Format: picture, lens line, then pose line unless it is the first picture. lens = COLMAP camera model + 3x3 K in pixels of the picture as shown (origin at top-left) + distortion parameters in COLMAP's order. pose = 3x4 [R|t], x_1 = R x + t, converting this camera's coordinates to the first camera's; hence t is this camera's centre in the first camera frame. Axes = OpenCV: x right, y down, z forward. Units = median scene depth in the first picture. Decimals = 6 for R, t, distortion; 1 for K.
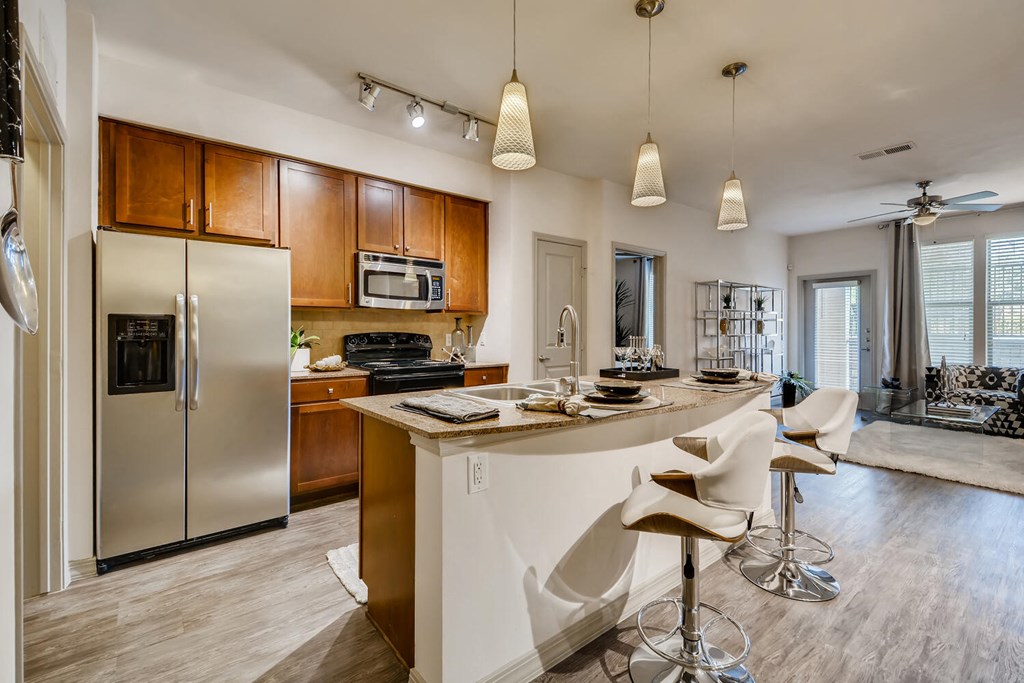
lens RADIAL K [[446.3, 0, 517.9], [0, 446.3, 326.5], [0, 0, 1]] dist [0.034910, -0.019066]
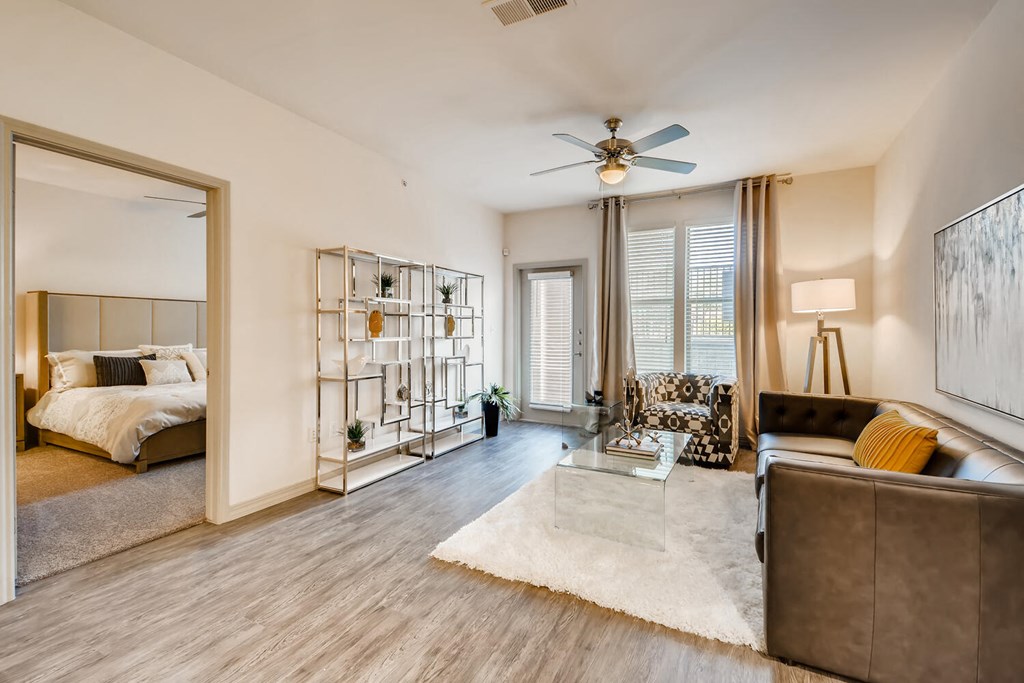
lens RADIAL K [[446.3, 0, 517.9], [0, 446.3, 326.5], [0, 0, 1]] dist [0.034910, -0.019066]
pose [[0.913473, 0.007651, 0.406828, 0.402160], [-0.007871, 0.999968, -0.001134, 0.001817], [-0.406824, -0.002166, 0.913504, 0.354252]]
